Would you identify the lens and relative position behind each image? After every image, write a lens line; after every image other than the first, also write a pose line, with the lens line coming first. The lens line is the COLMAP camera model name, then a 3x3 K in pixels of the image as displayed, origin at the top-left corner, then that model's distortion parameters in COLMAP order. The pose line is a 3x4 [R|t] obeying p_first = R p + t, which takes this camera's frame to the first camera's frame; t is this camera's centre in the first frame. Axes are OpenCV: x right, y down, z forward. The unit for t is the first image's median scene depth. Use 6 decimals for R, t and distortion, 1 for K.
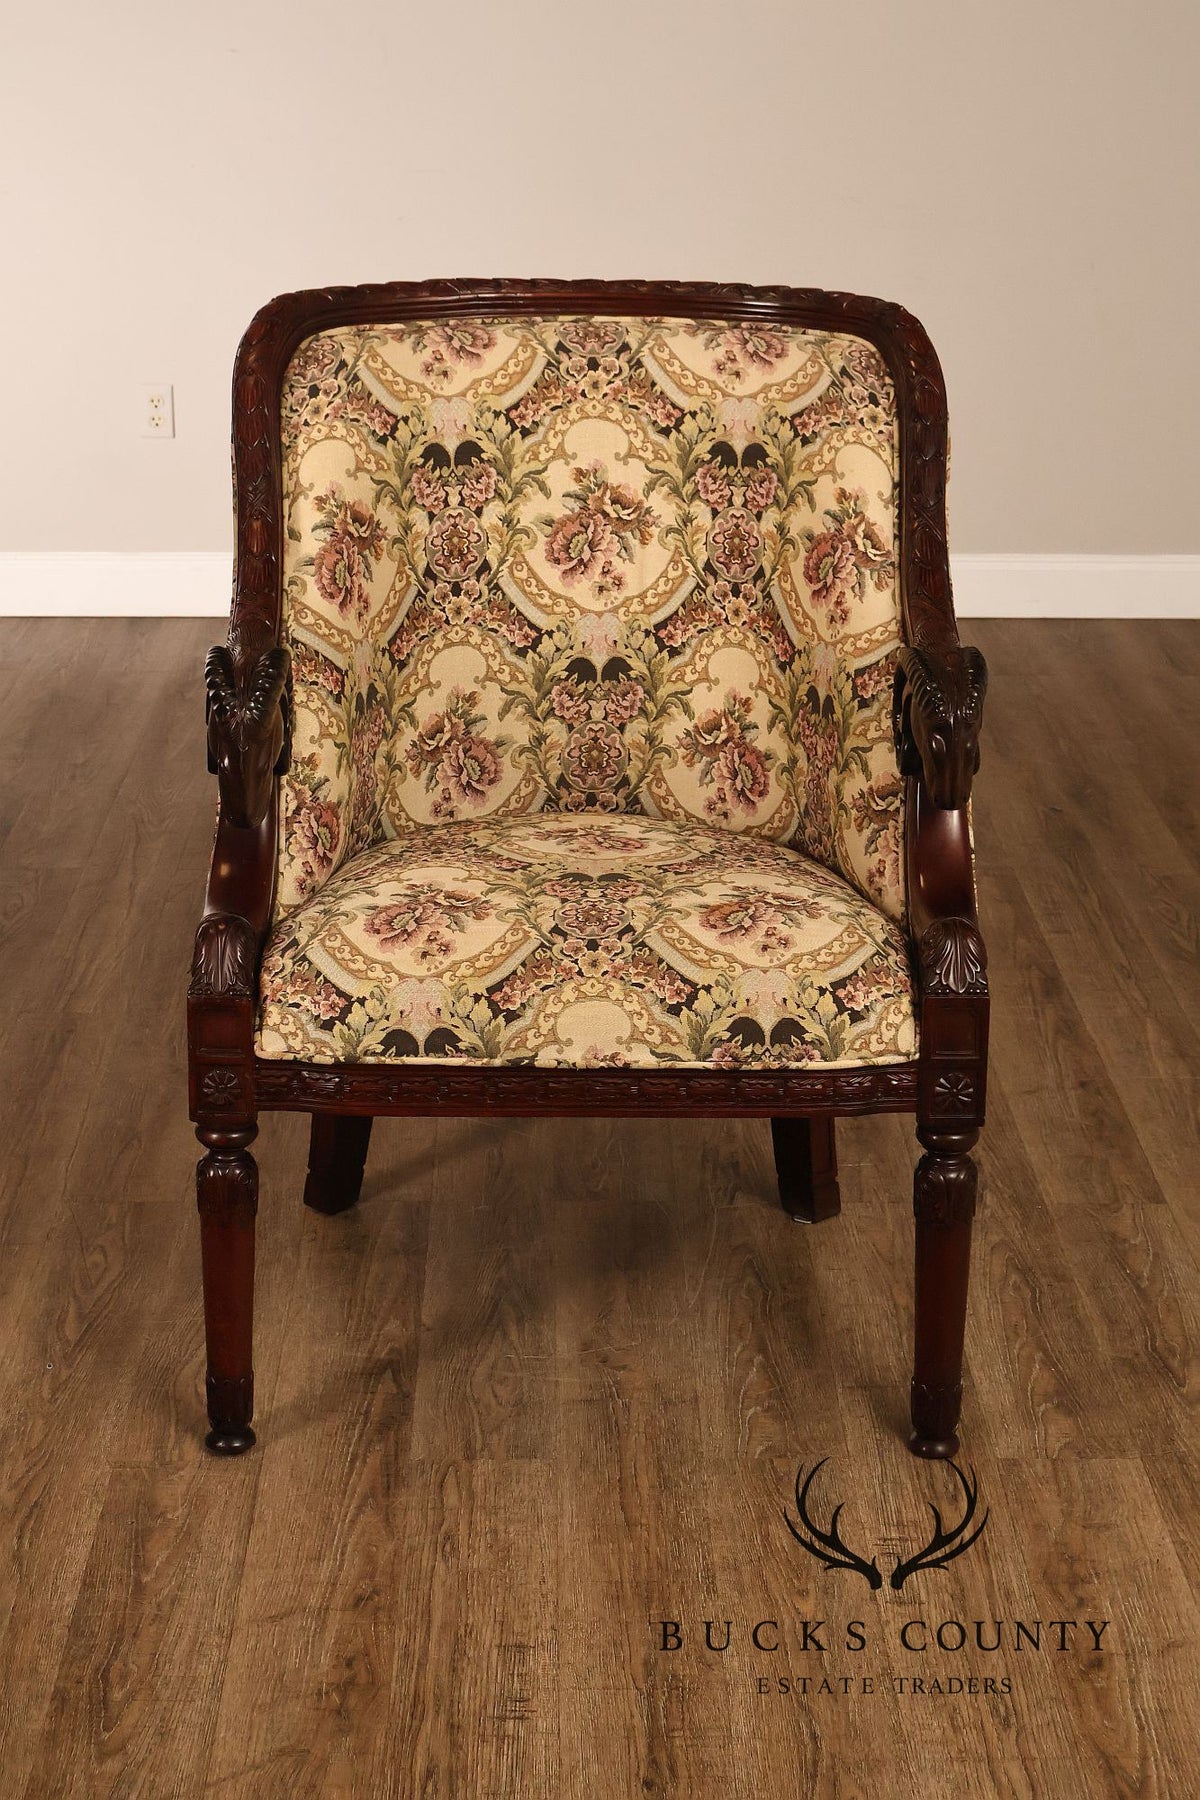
lens RADIAL K [[2869.2, 0, 596.9], [0, 2869.2, 893.2], [0, 0, 1]] dist [0.036023, 0.000000]
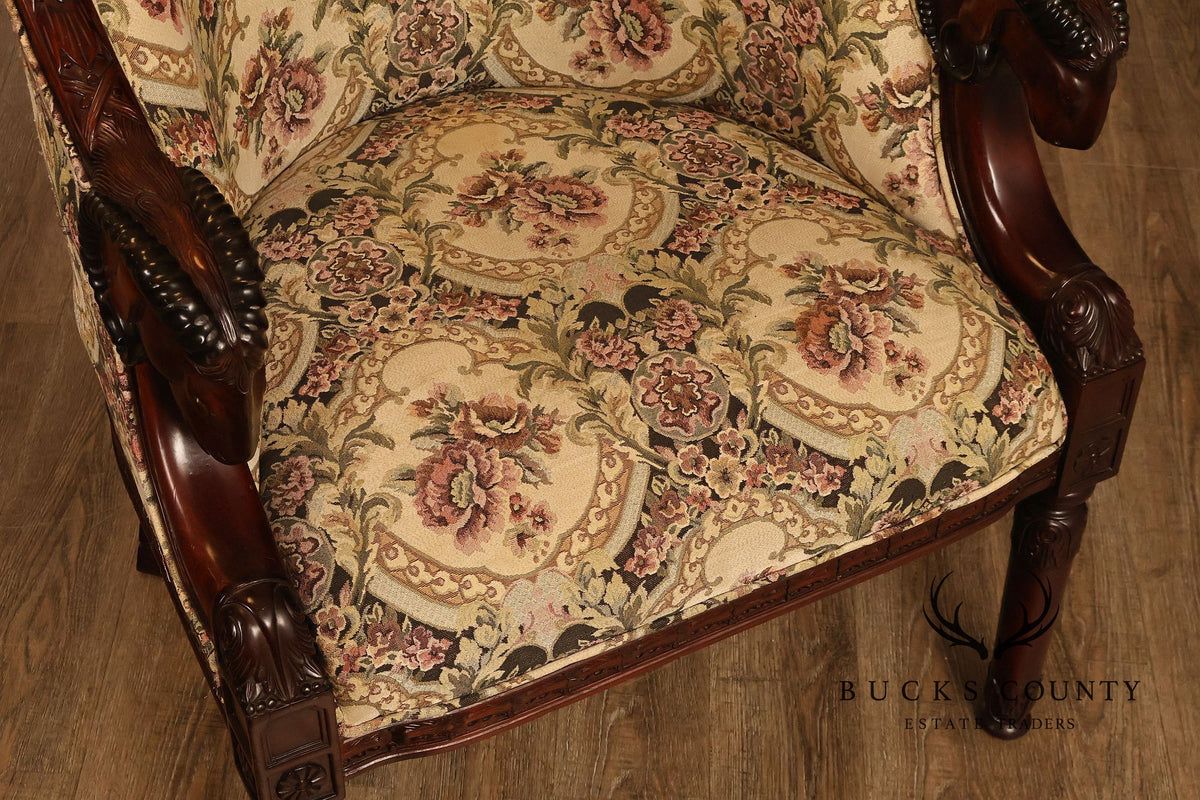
lens RADIAL K [[2065.7, 0, 598.6], [0, 2065.7, 403.8], [0, 0, 1]] dist [0.005795, 0.000000]
pose [[0.886088, -0.323273, 0.332178, -0.190582], [0.132305, 0.863230, 0.487164, -0.243530], [-0.444234, -0.387721, 0.807669, 0.524092]]
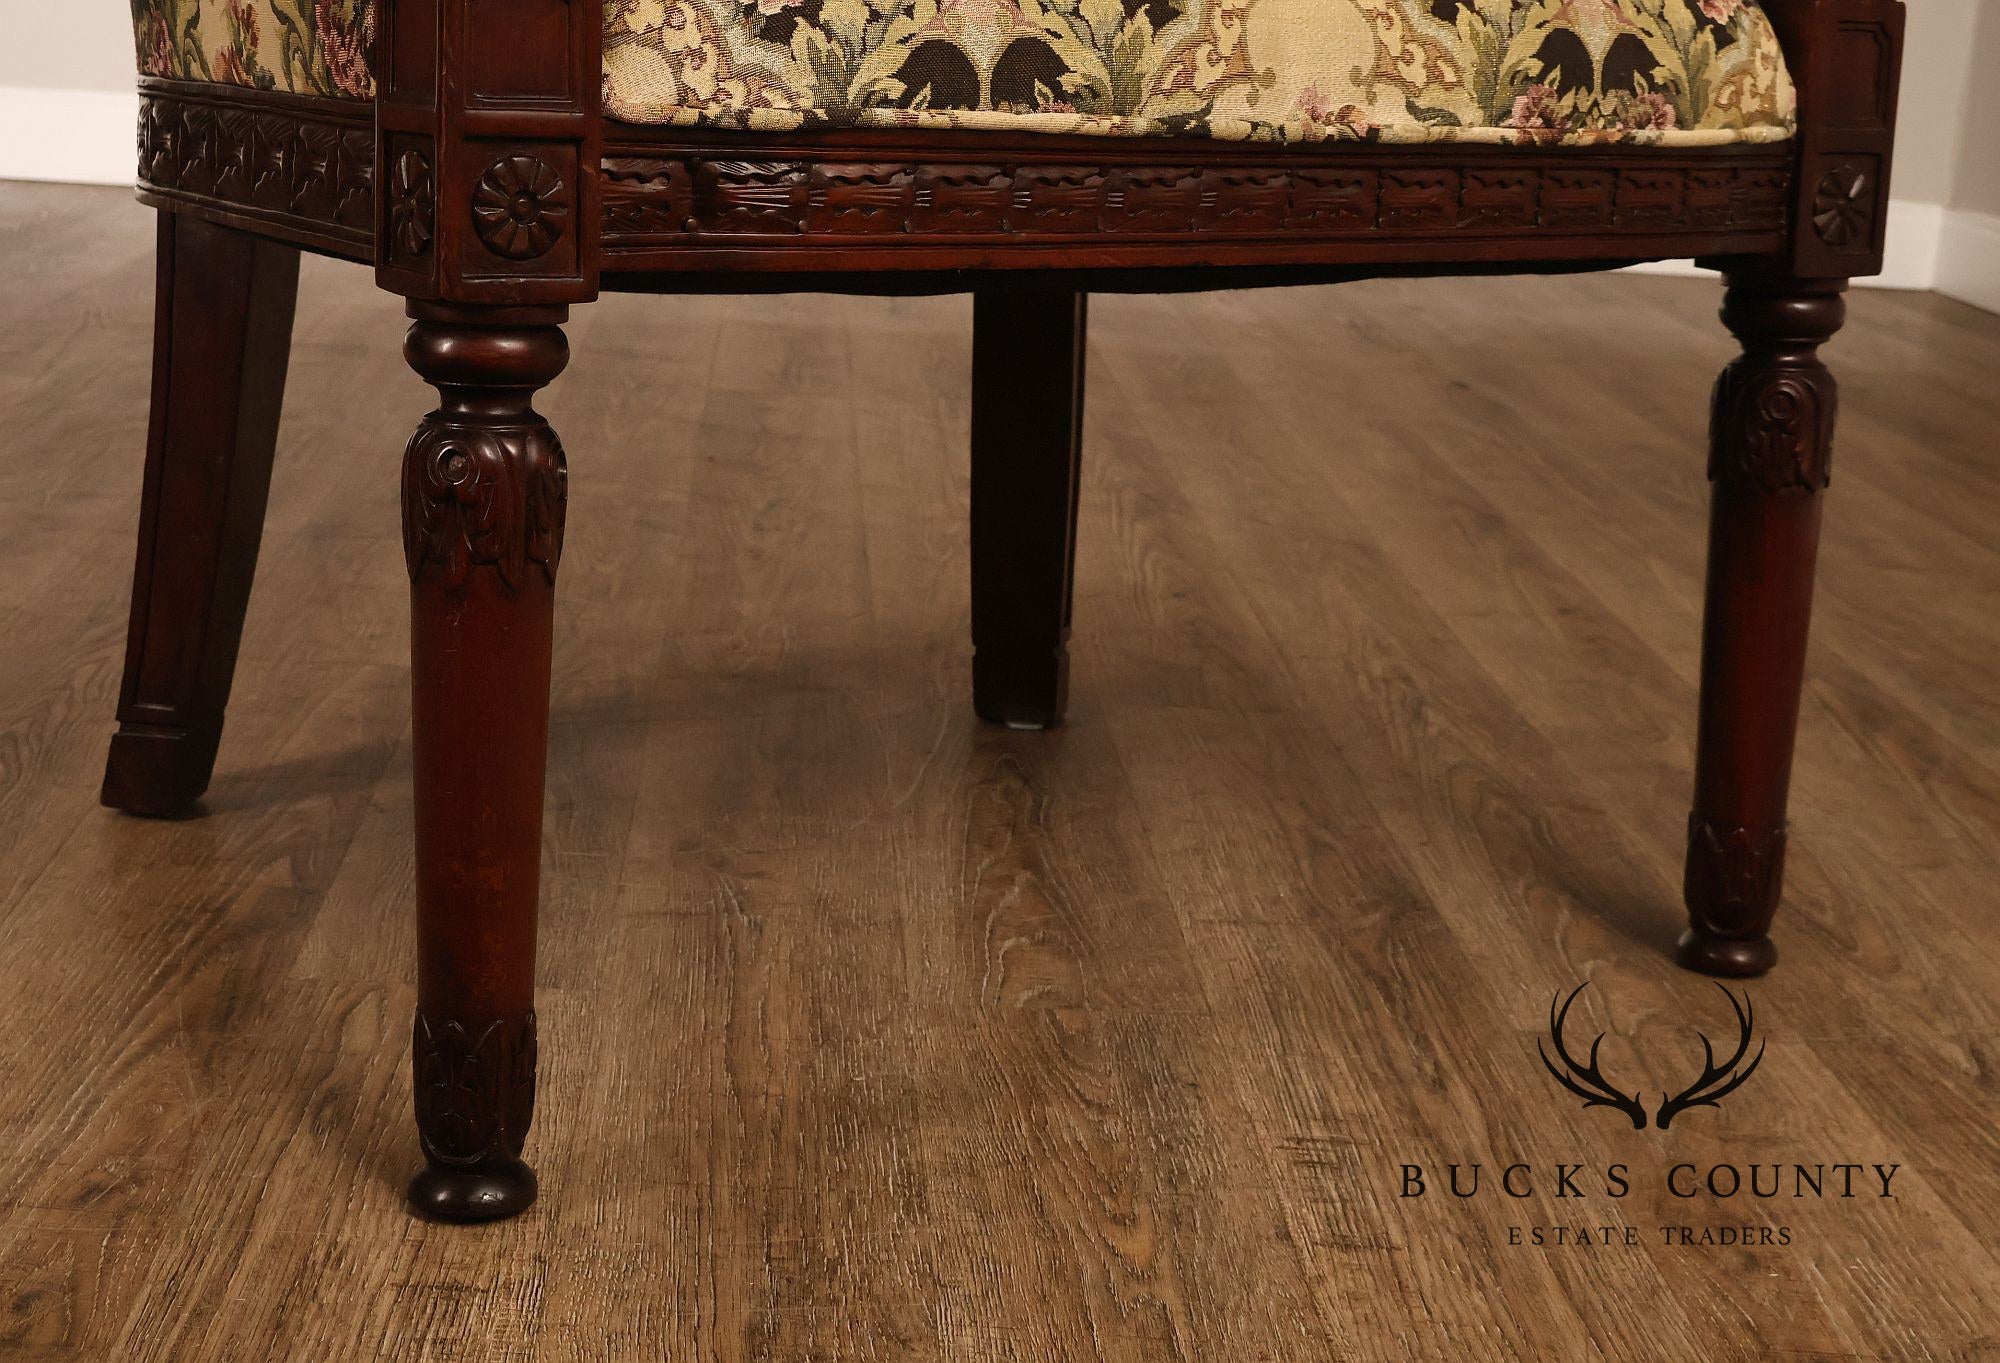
lens RADIAL K [[3056.1, 0, 984.0], [0, 3056.1, 690.4], [0, 0, 1]] dist [0.001233, 0.000000]
pose [[0.838843, -0.093847, 0.536224, -0.275951], [0.128416, 0.991342, -0.027387, 0.137343], [-0.529011, 0.091833, 0.843631, 0.579304]]
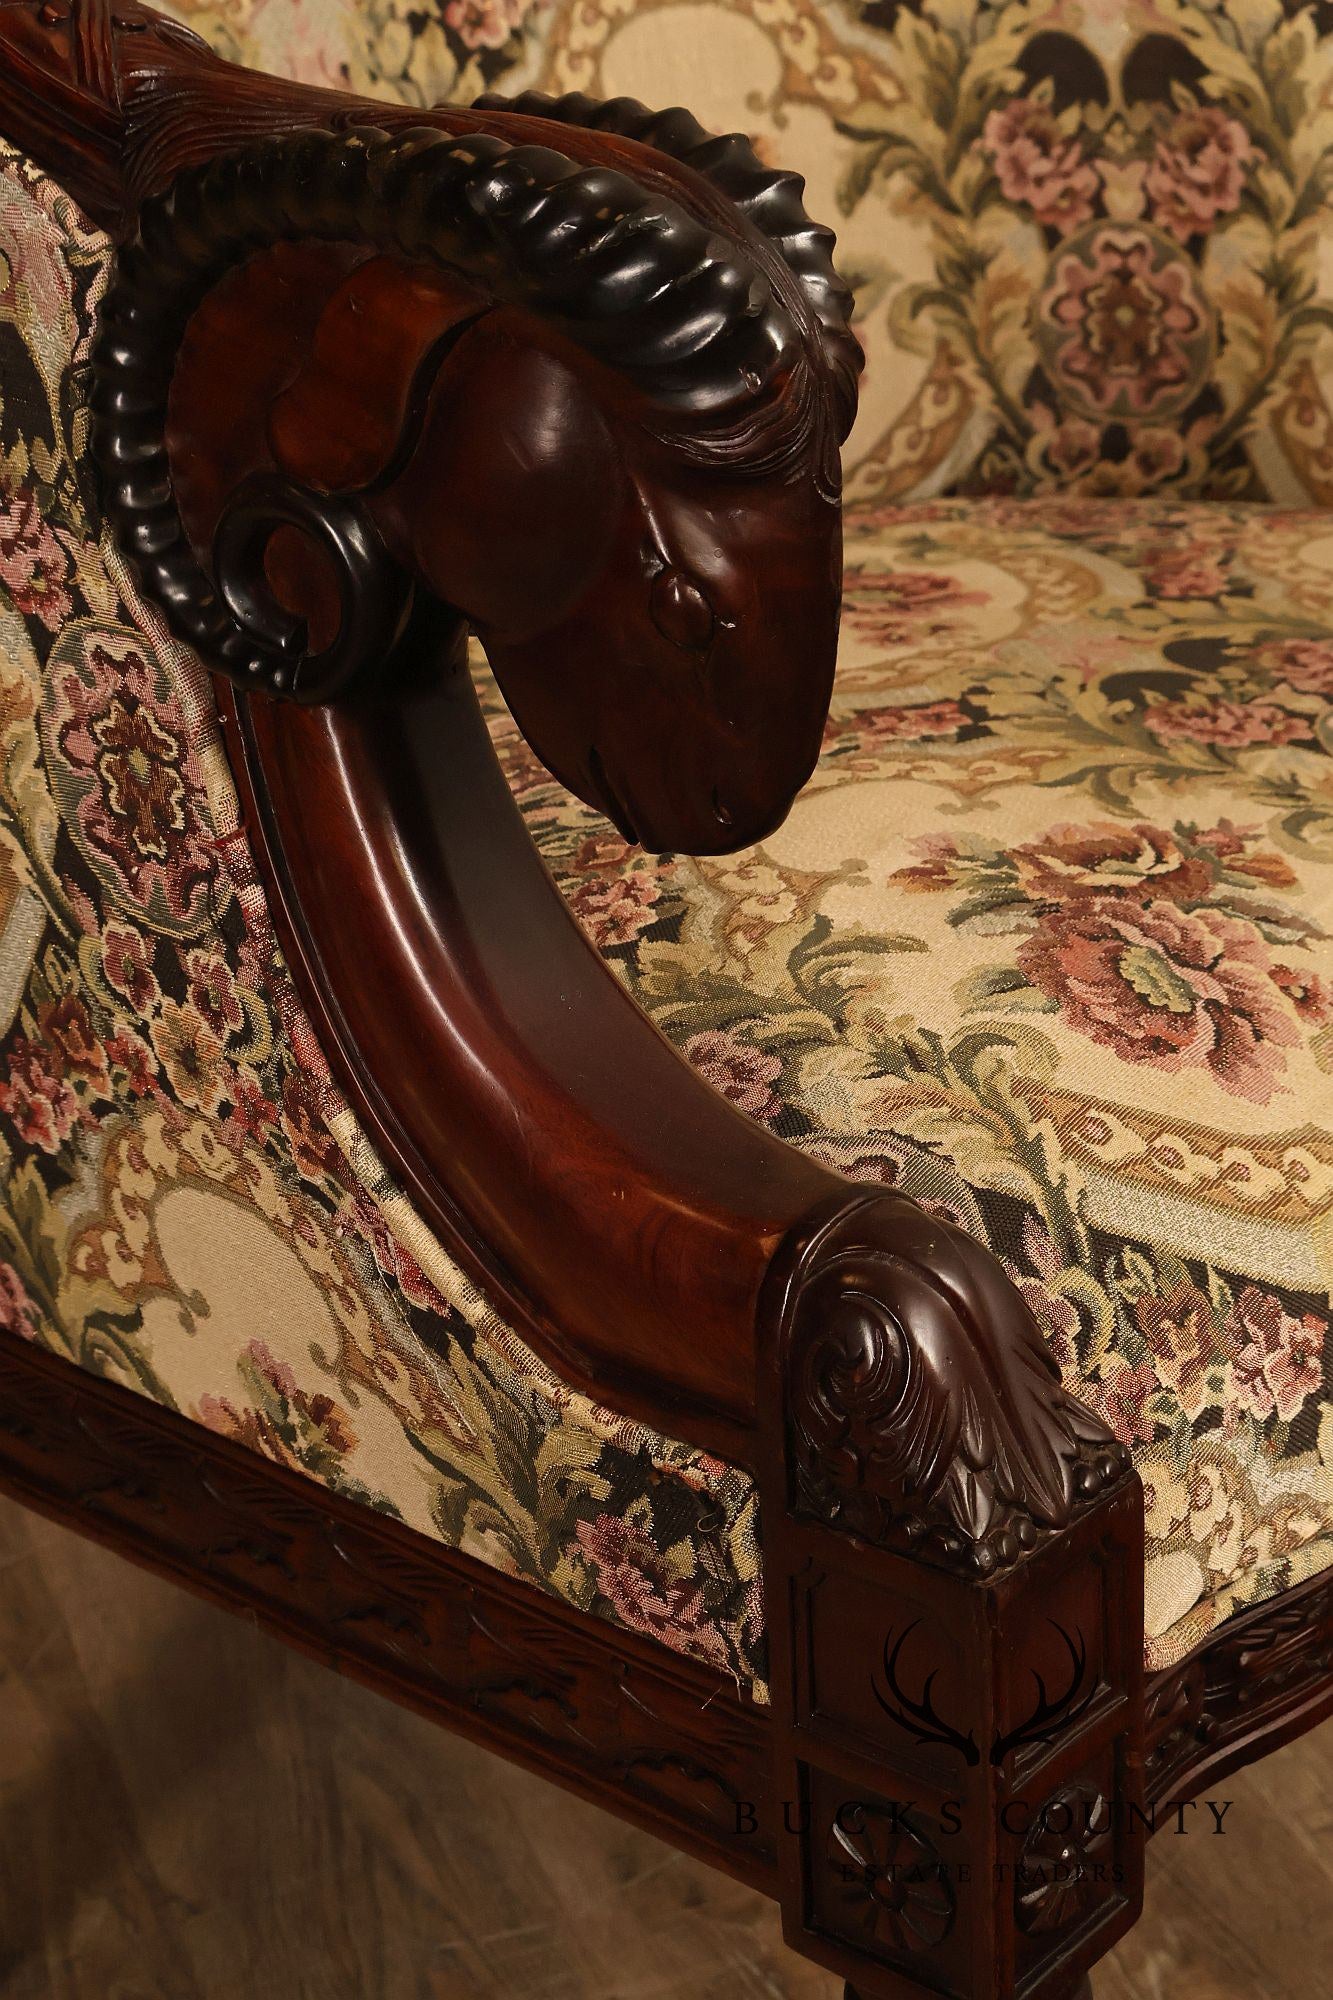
lens RADIAL K [[3442.8, 0, 662.7], [0, 3442.8, 1016.1], [0, 0, 1]] dist [0.005795, 0.000000]
pose [[0.636775, -0.360187, 0.681750, -0.300337], [0.281867, 0.931728, 0.228985, -0.070503], [-0.717683, 0.046351, 0.694826, 0.746046]]
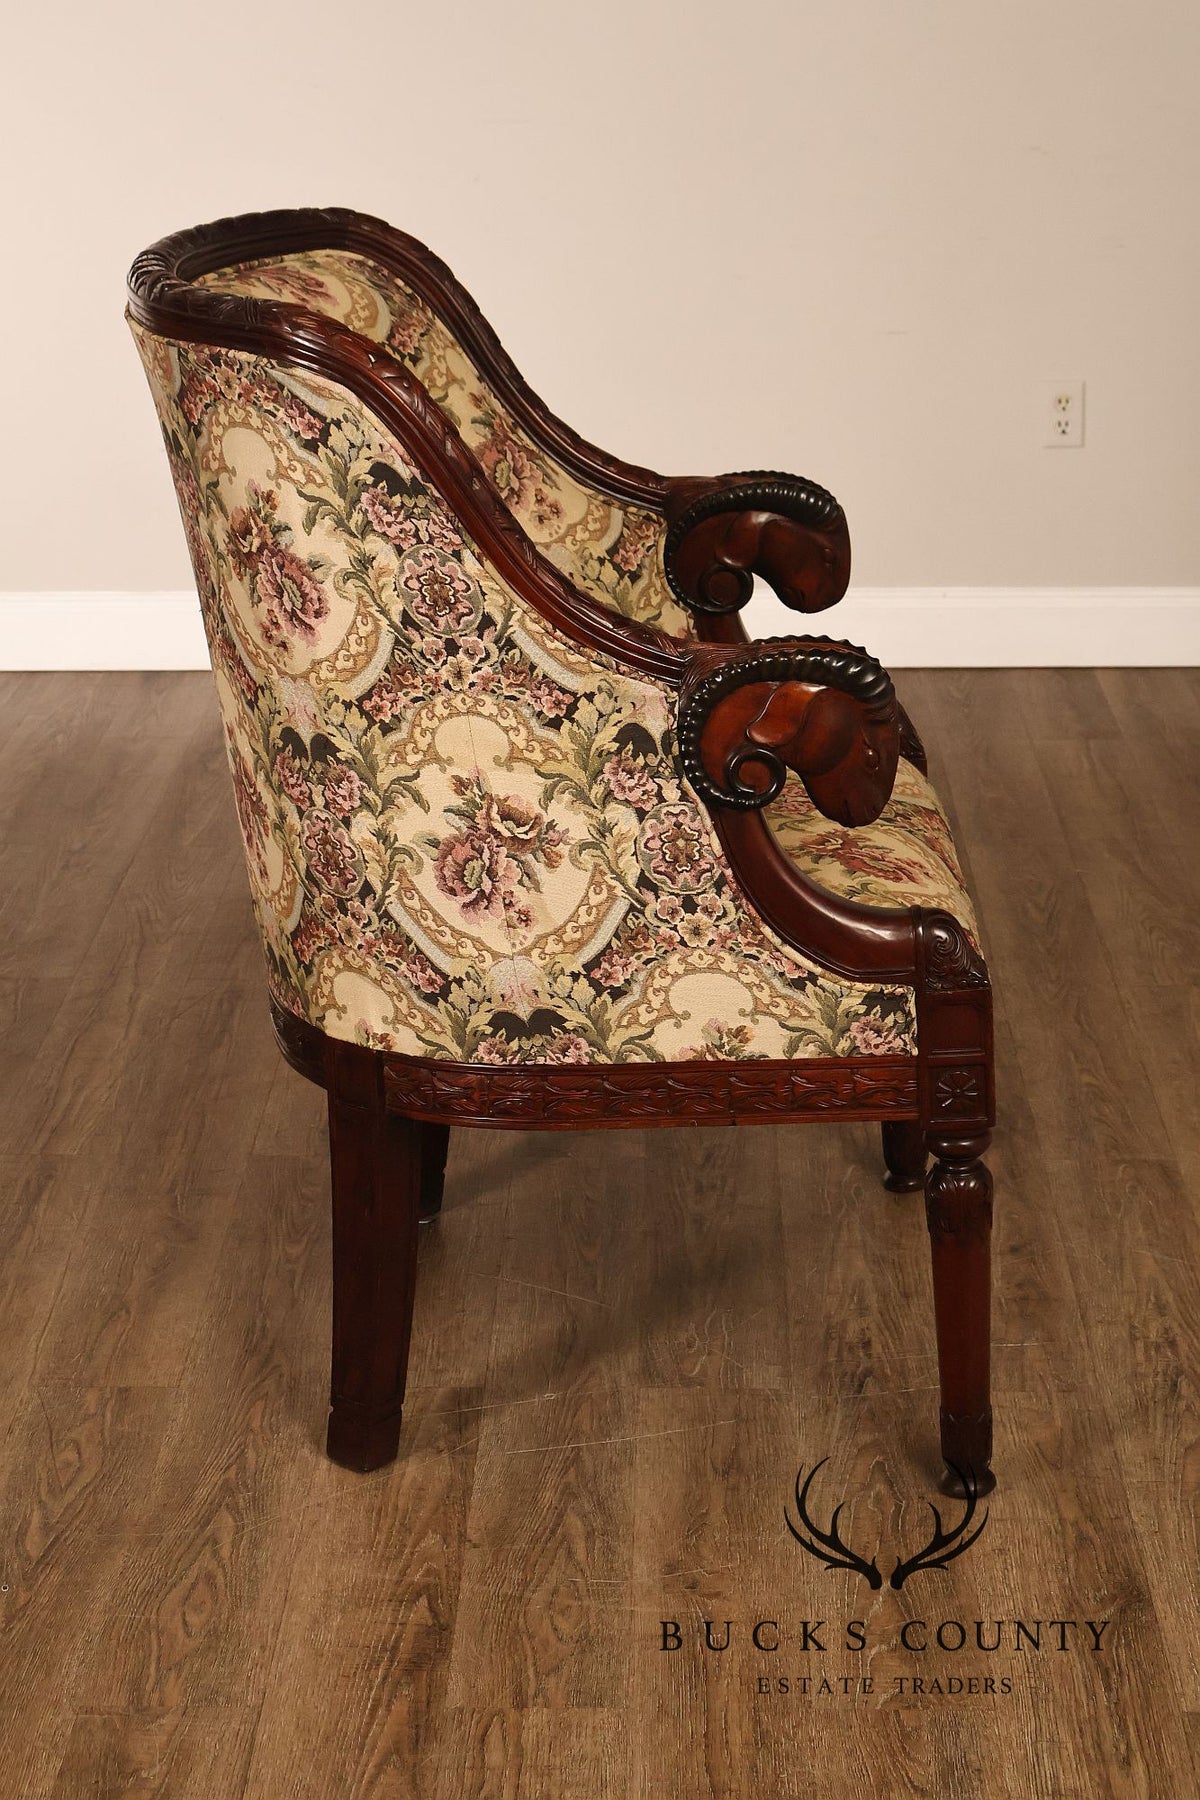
lens RADIAL K [[3594.7, 0, 602.1], [0, 3594.7, 898.2], [0, 0, 1]] dist [-0.007780, 0.000000]
pose [[0.880730, -0.160394, 0.445632, -0.470449], [0.174272, 0.984647, 0.009974, -0.059961], [-0.440390, 0.068877, 0.895160, 0.154407]]
